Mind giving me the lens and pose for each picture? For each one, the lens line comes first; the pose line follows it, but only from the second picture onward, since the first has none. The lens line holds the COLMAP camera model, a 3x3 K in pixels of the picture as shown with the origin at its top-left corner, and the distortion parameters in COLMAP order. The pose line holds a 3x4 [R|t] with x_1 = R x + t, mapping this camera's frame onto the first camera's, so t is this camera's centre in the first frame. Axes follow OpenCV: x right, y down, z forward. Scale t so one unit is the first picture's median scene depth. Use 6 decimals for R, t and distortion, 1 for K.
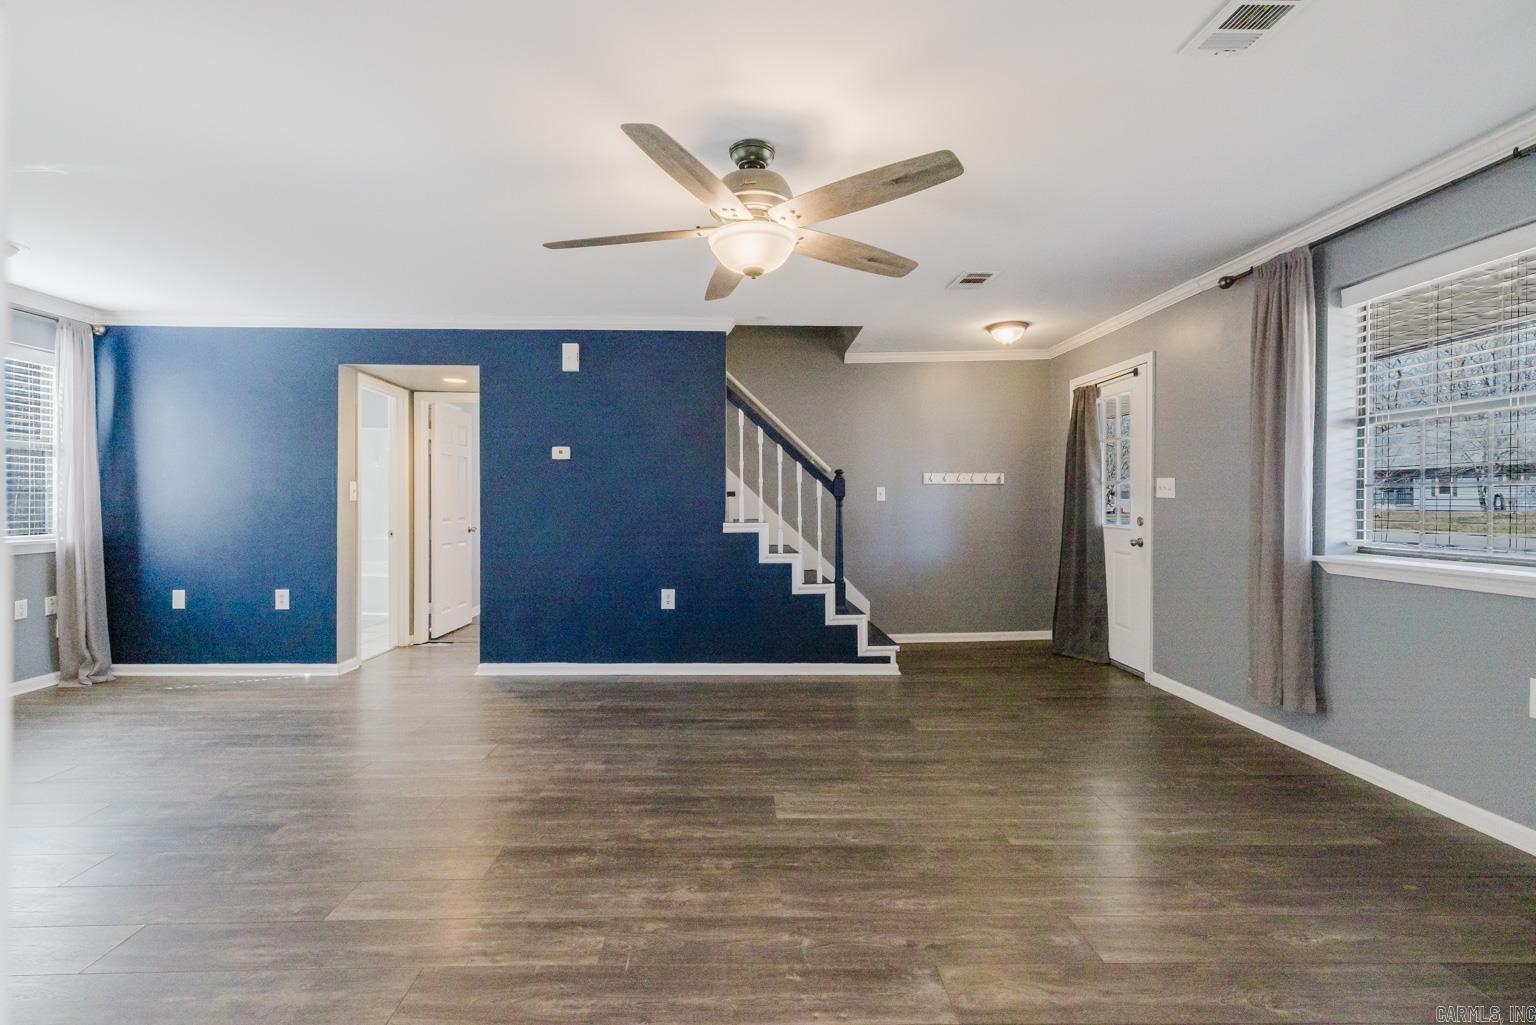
lens RADIAL K [[666.0, 0, 745.6], [0, 666.0, 467.3], [0, 0, 1]] dist [0.002486, 0.000060]
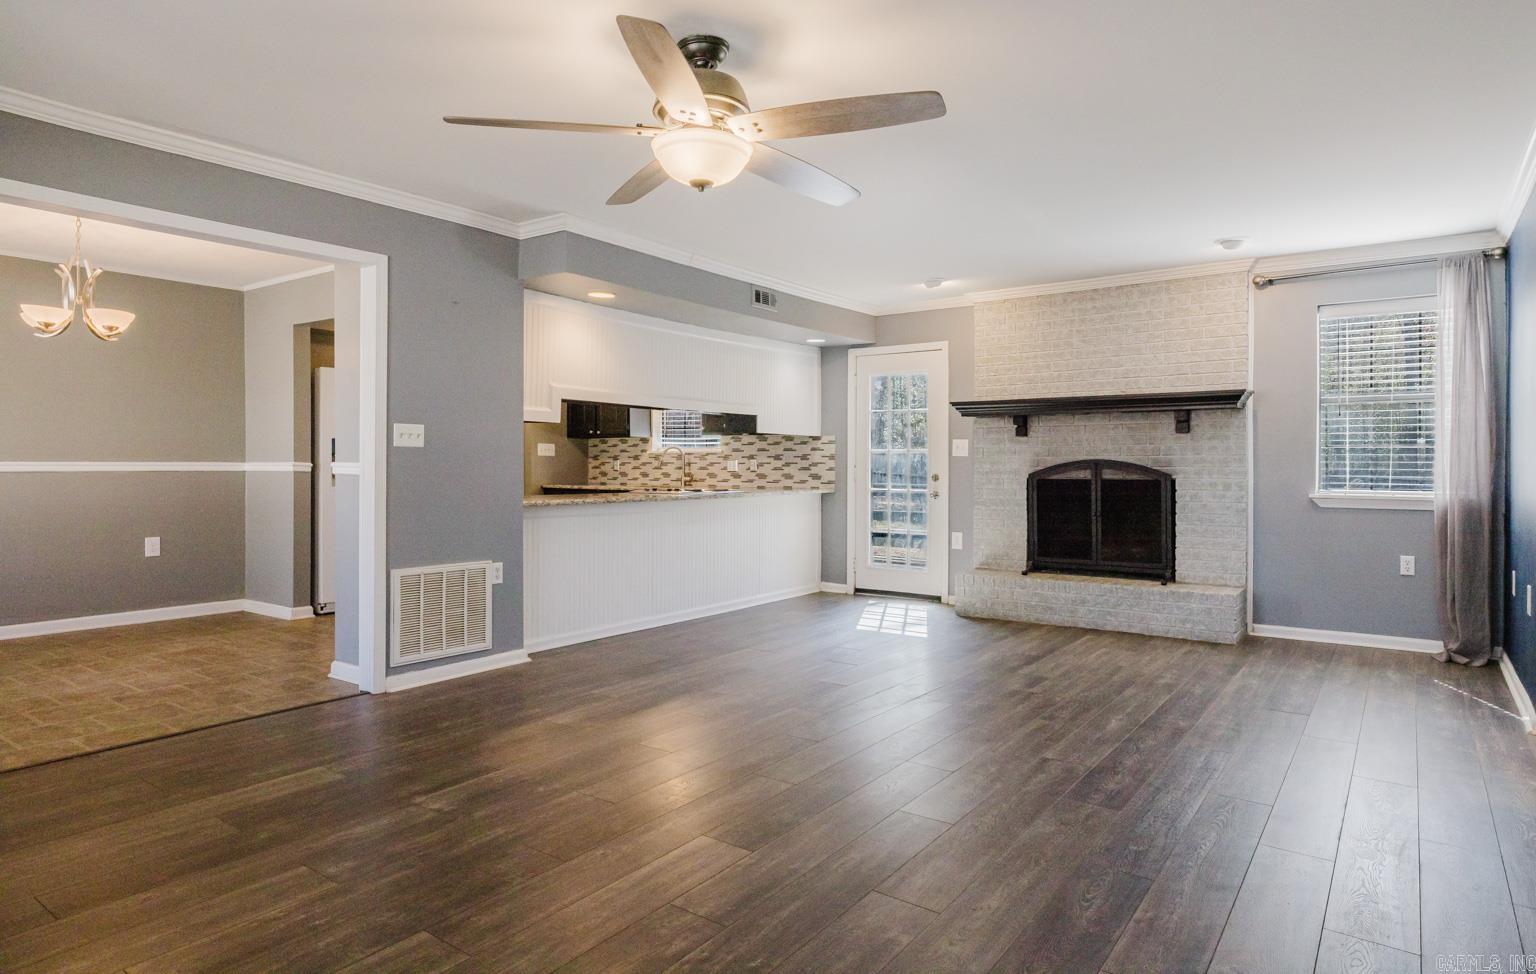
lens RADIAL K [[881.7, 0, 774.8], [0, 881.7, 415.6], [0, 0, 1]] dist [-0.000872, 0.000468]
pose [[-0.596257, -0.044369, -0.801567, 0.477596], [0.036951, 0.995896, -0.082612, 0.060635], [0.801943, -0.078877, -0.592171, 0.953204]]
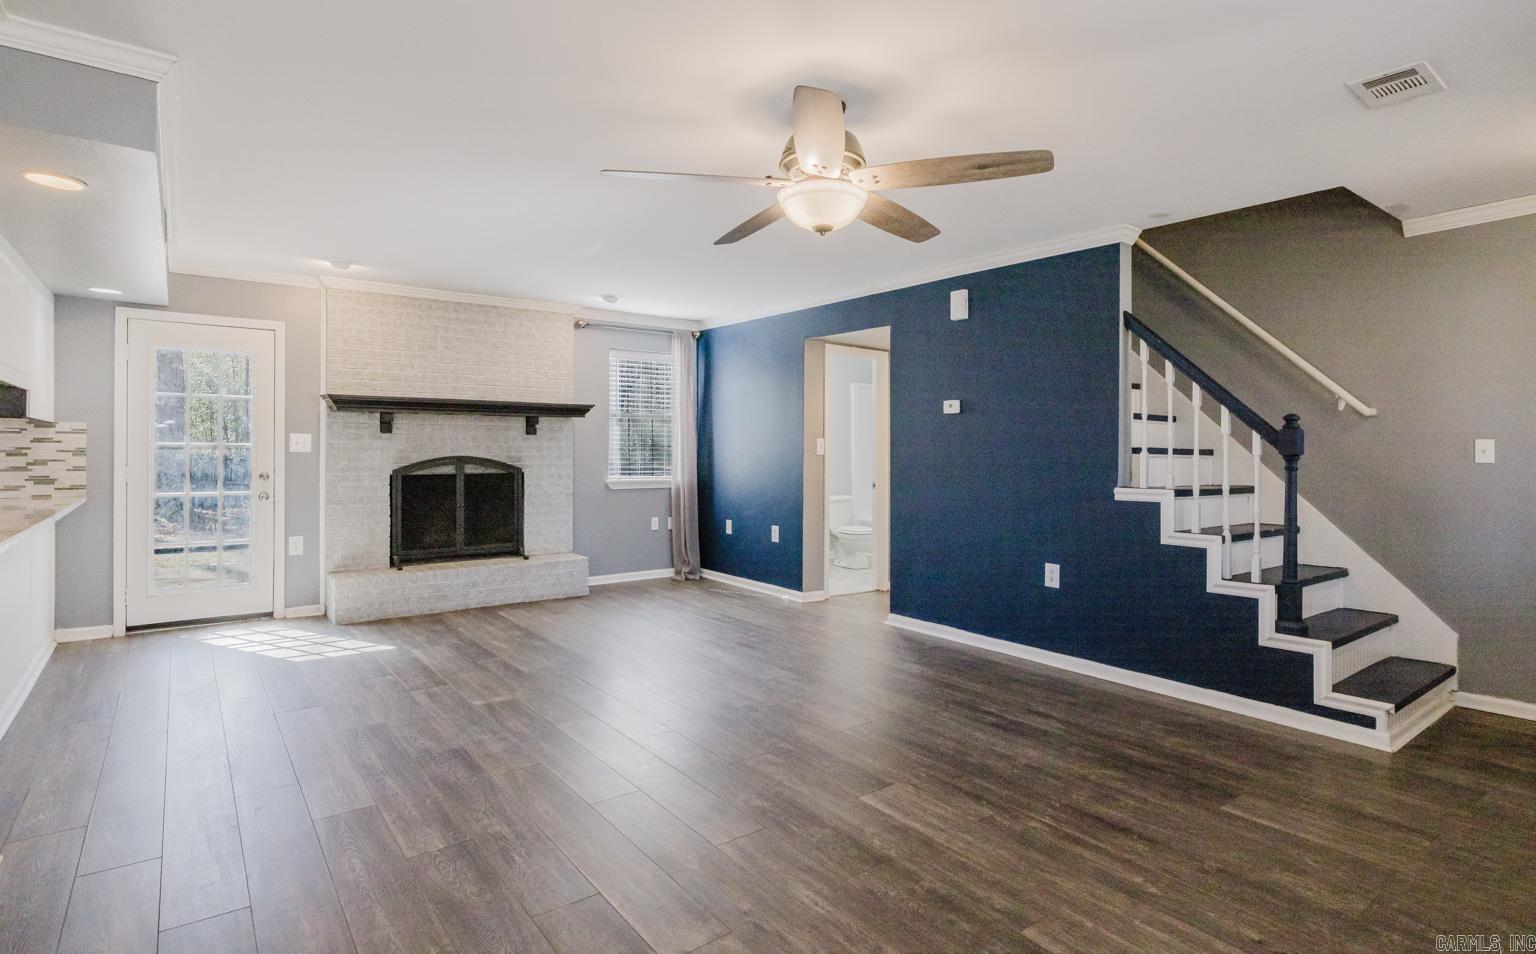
lens RADIAL K [[775.4, 0, 773.7], [0, 775.4, 403.6], [0, 0, 1]] dist [-0.002035, -0.000172]
pose [[0.596909, -0.043689, -0.801119, 0.480423], [0.032542, 0.999013, -0.030234, -0.000939], [0.801649, -0.008023, 0.597742, 0.138670]]
